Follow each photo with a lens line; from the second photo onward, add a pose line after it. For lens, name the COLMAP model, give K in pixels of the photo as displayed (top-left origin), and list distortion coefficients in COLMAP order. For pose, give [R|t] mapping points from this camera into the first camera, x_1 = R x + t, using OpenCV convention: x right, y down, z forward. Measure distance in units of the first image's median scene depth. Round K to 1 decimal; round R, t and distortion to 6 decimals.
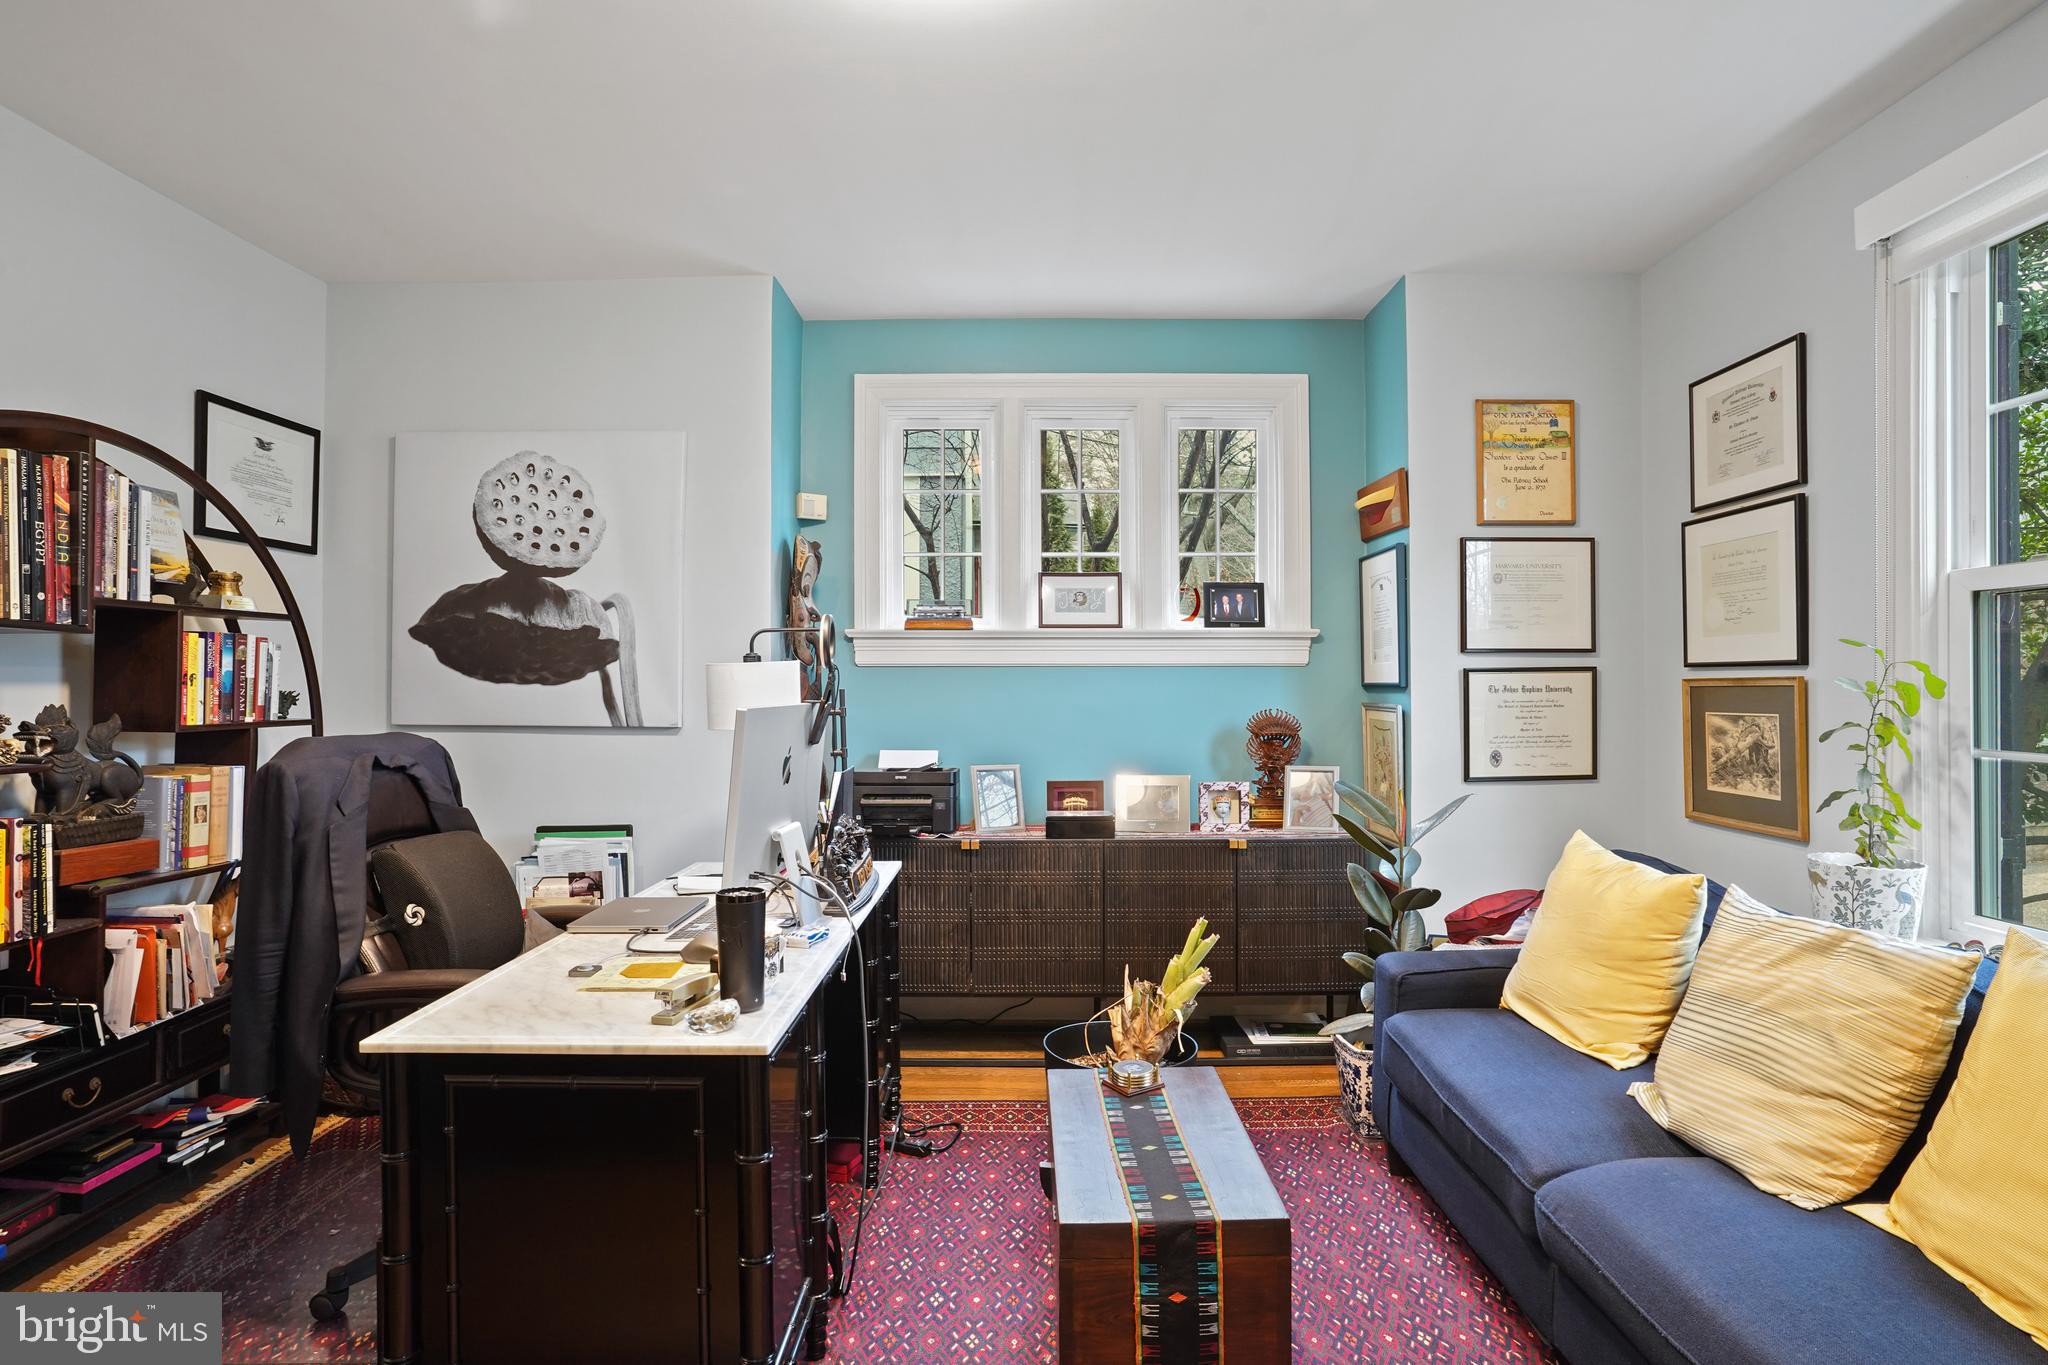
lens RADIAL K [[1084.1, 0, 1023.1], [0, 1084.1, 676.4], [0, 0, 1]] dist [-0.069787, 0.041634]
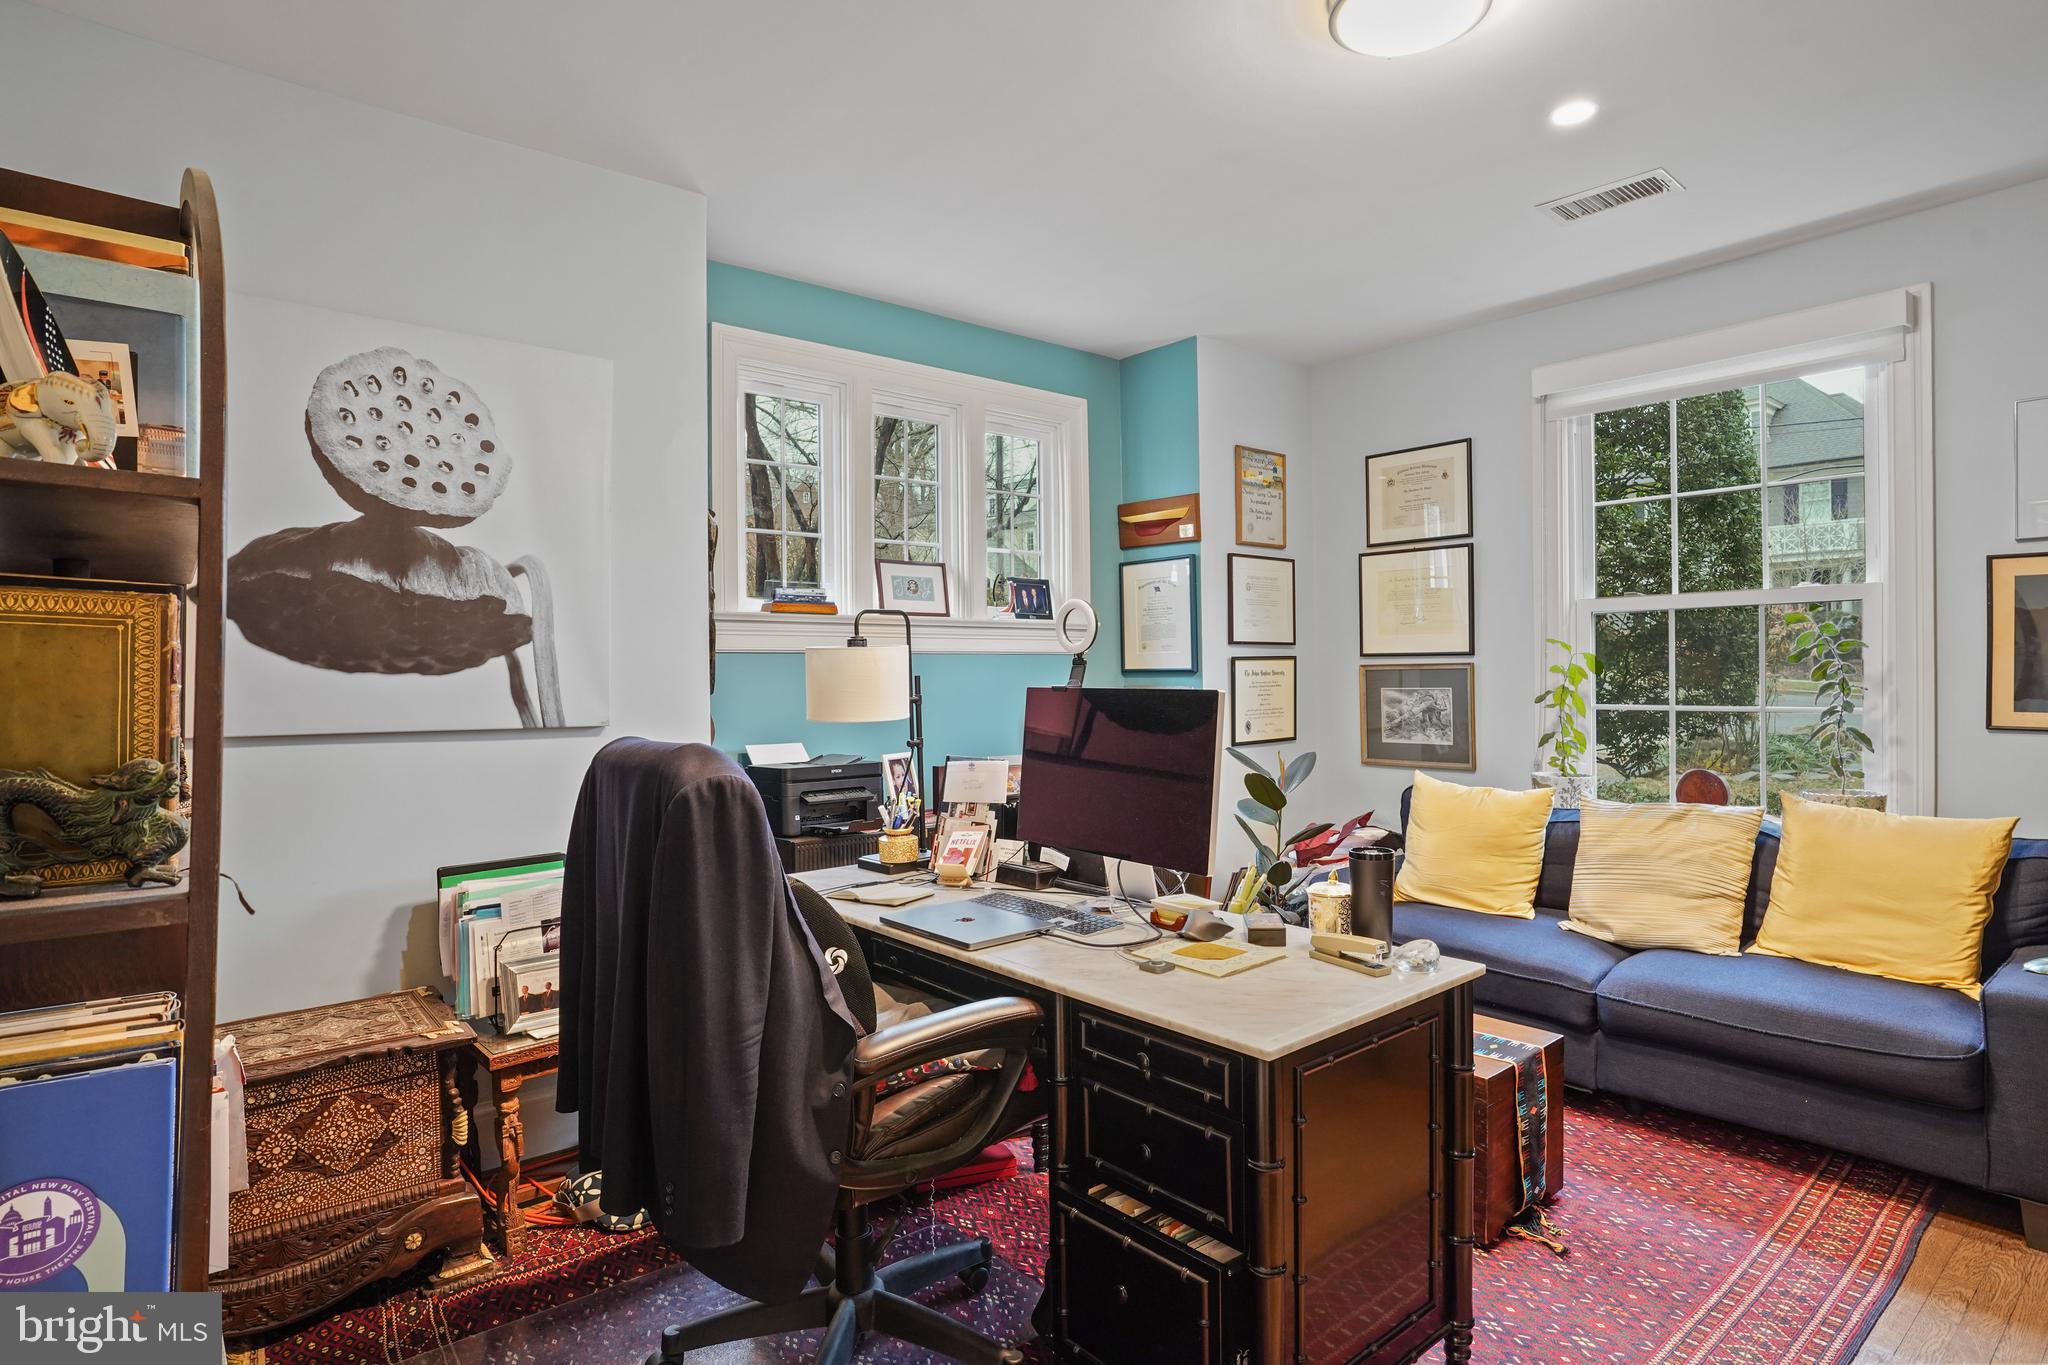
lens RADIAL K [[1084.1, 0, 1023.1], [0, 1084.1, 676.4], [0, 0, 1]] dist [-0.069787, 0.041634]
pose [[0.764206, -0.007765, 0.644925, -0.602855], [0.002637, 0.999957, 0.008915, 0.003734], [-0.644967, -0.005112, 0.764194, 0.183836]]
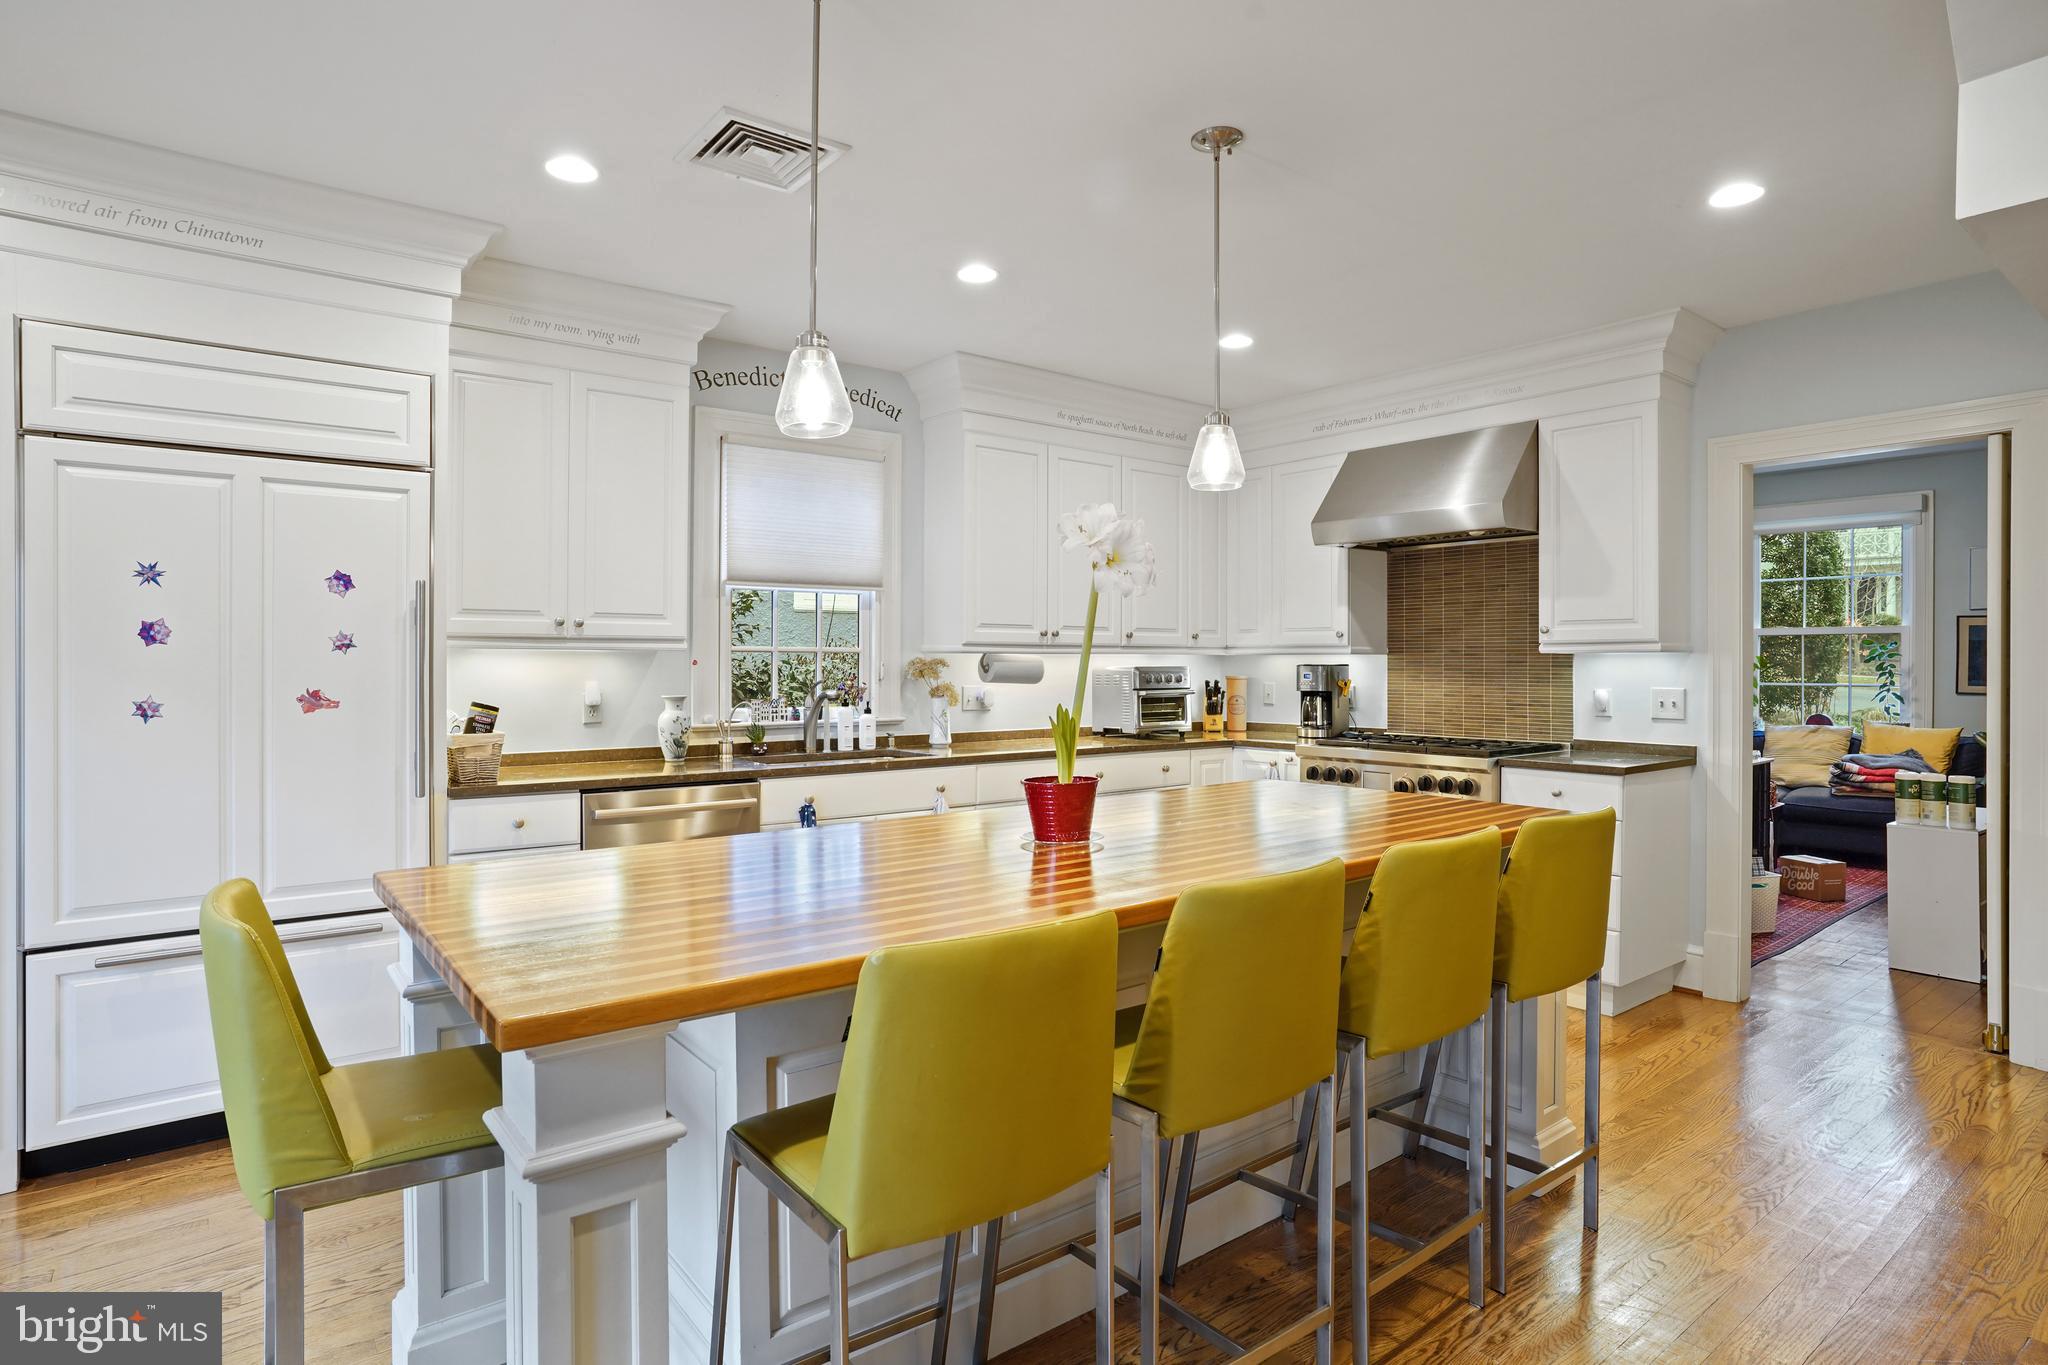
lens RADIAL K [[1090.8, 0, 1015.4], [0, 1090.8, 657.3], [0, 0, 1]] dist [-0.070833, 0.044412]
pose [[0.780997, 0.005170, 0.624514, -1.984473], [-0.011144, 0.999922, 0.005659, -0.001527], [-0.624436, -0.011379, 0.780993, -0.102872]]
